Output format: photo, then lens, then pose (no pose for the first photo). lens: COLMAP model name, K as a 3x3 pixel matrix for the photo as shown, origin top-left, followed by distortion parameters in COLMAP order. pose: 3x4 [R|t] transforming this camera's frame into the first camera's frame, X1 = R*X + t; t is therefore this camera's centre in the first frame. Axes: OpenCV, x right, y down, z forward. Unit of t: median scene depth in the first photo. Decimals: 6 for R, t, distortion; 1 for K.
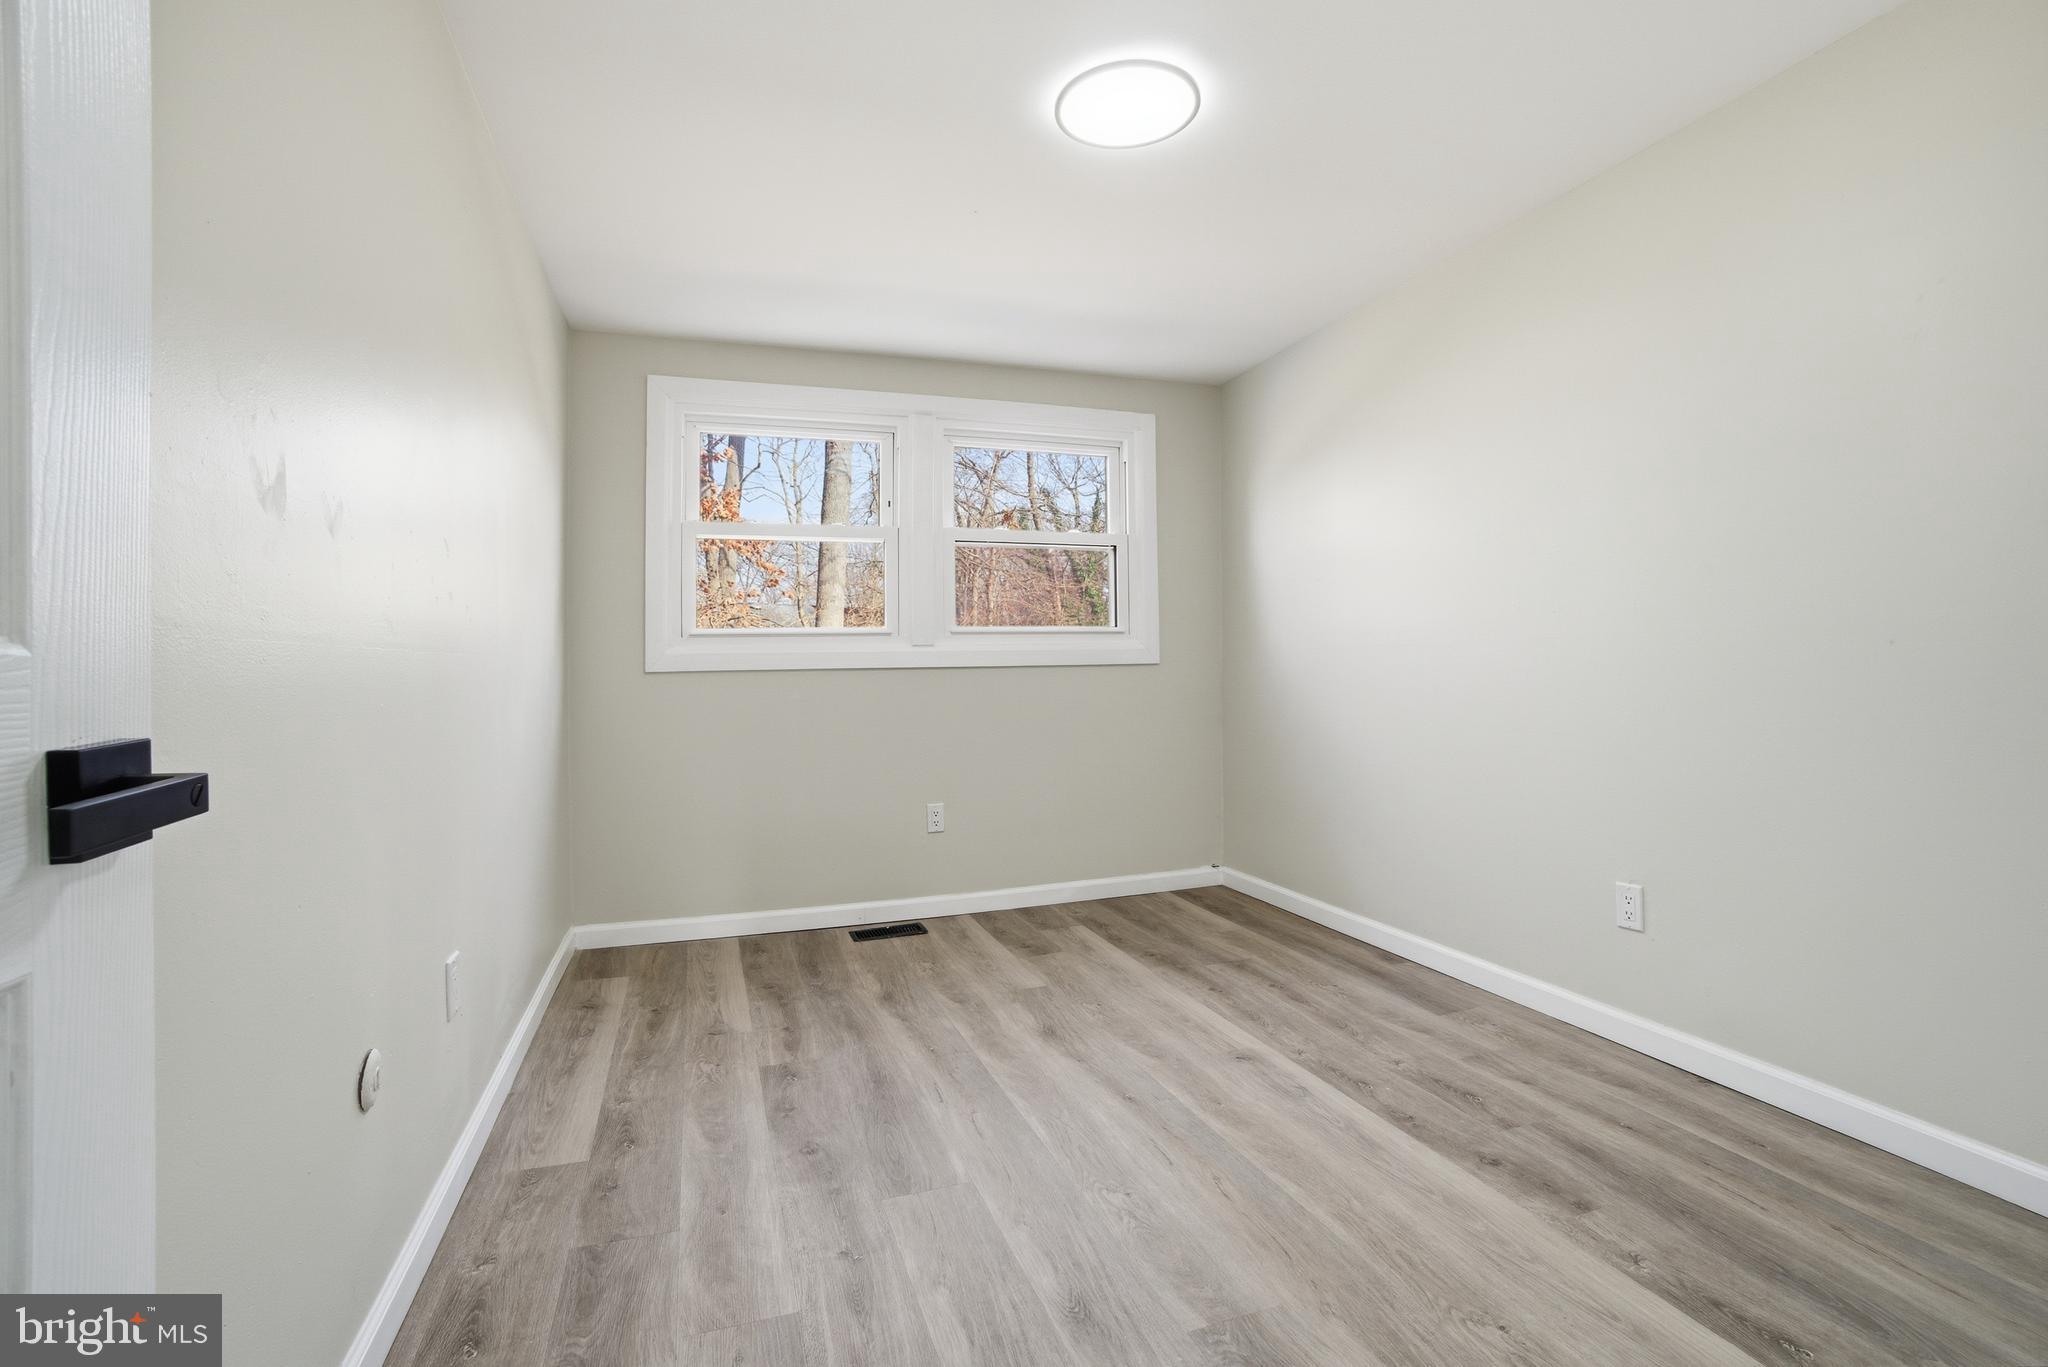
lens RADIAL K [[925.6, 0, 1019.6], [0, 925.6, 666.0], [0, 0, 1]] dist [-0.086654, 0.038928]
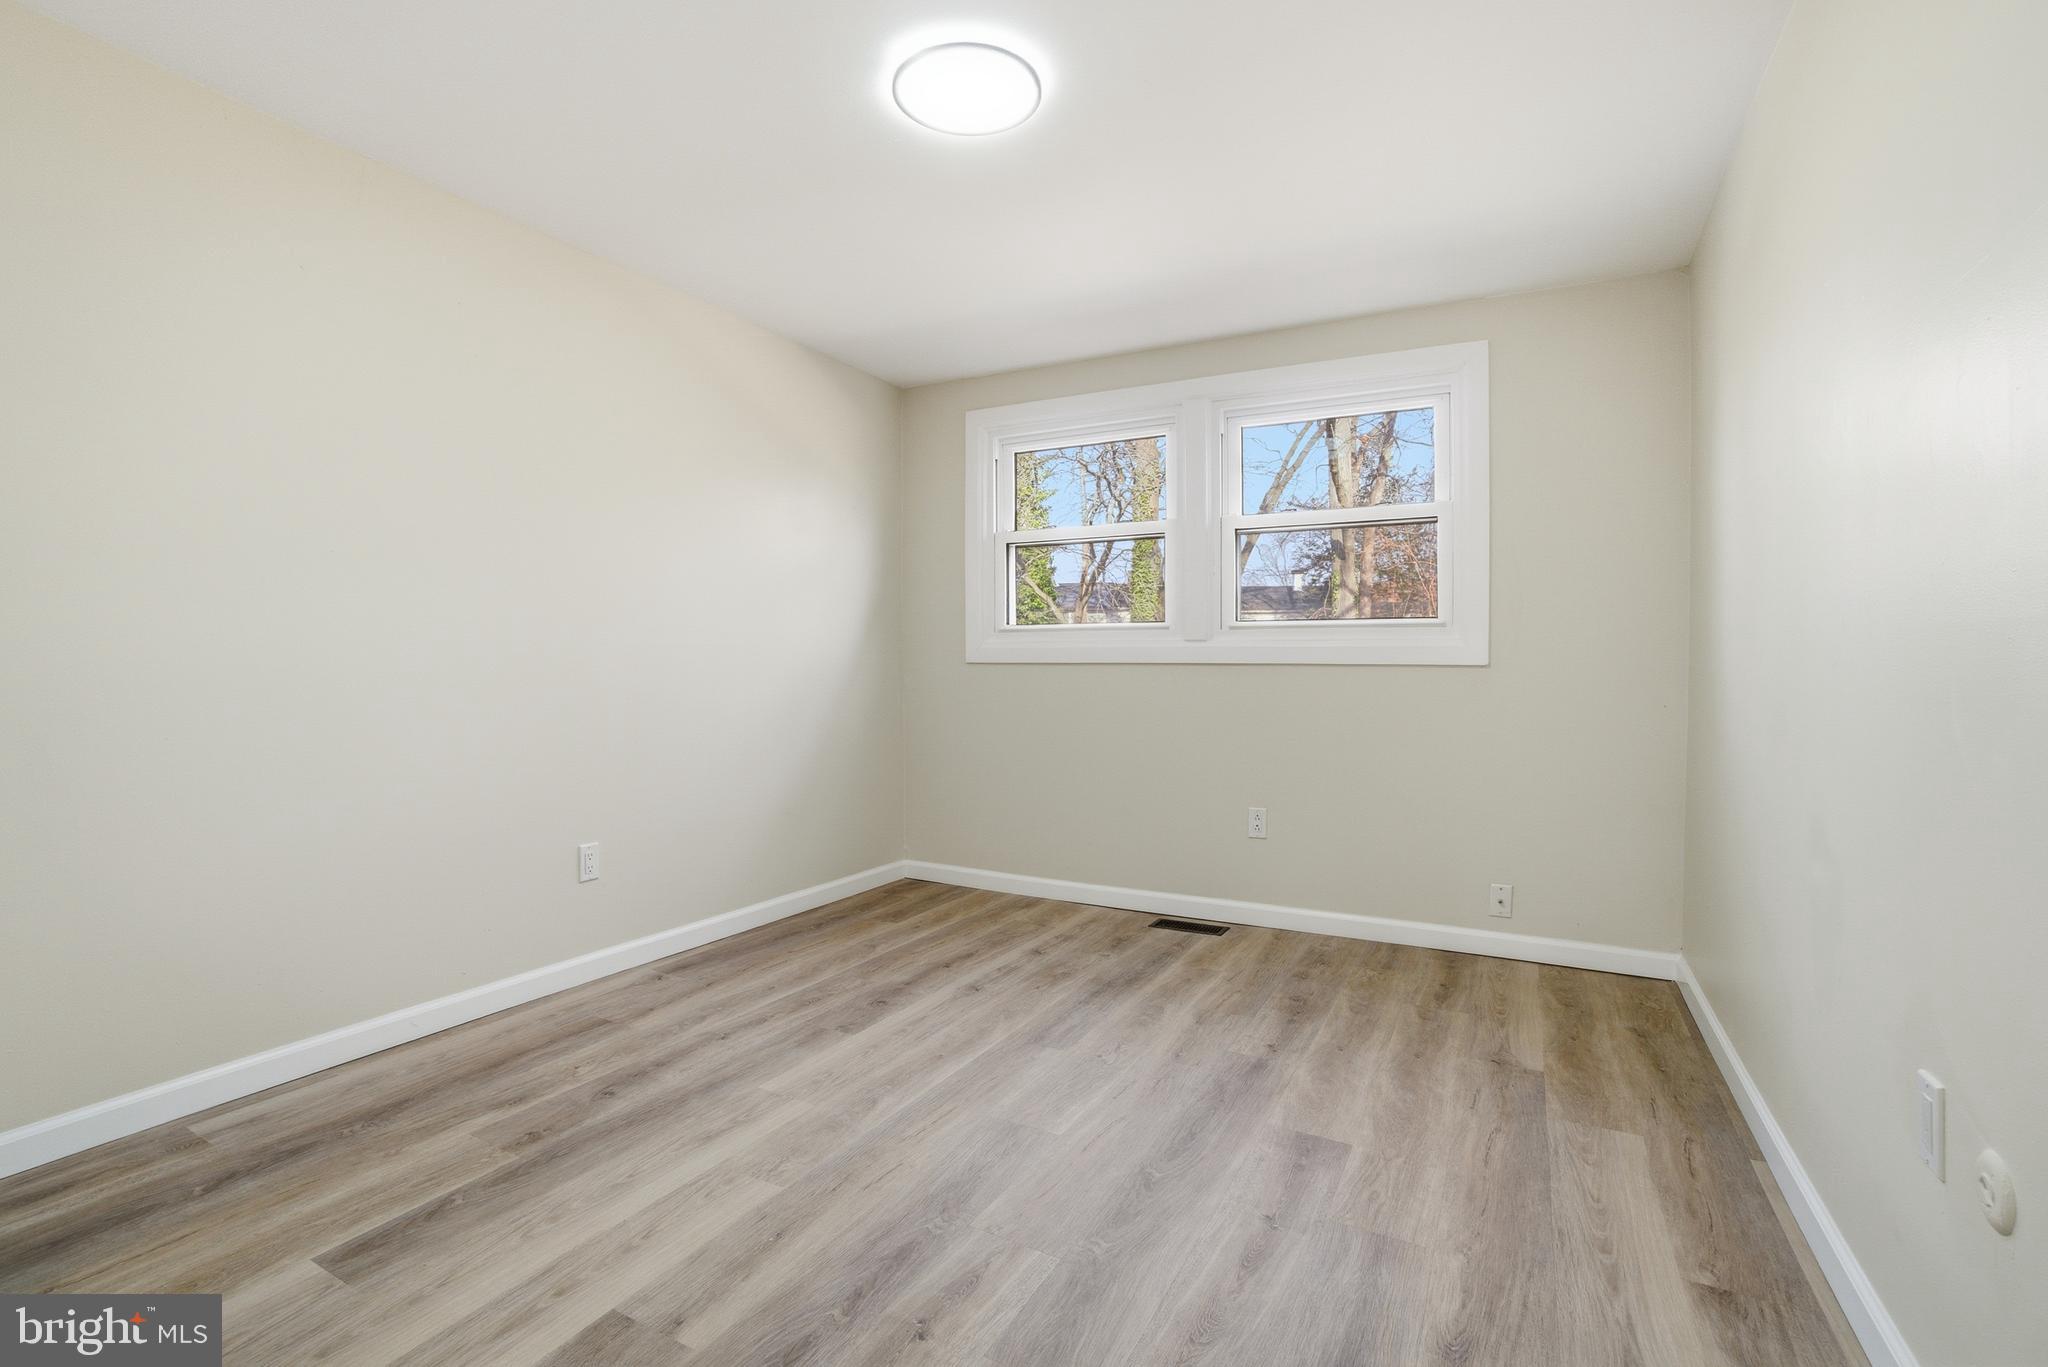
lens RADIAL K [[949.1, 0, 992.2], [0, 949.1, 711.3], [0, 0, 1]] dist [-0.031787, -0.000027]
pose [[0.674103, 0.056087, -0.736505, 0.480568], [-0.013414, 0.997878, 0.063714, -0.008260], [0.738515, -0.033071, 0.673425, 0.161906]]
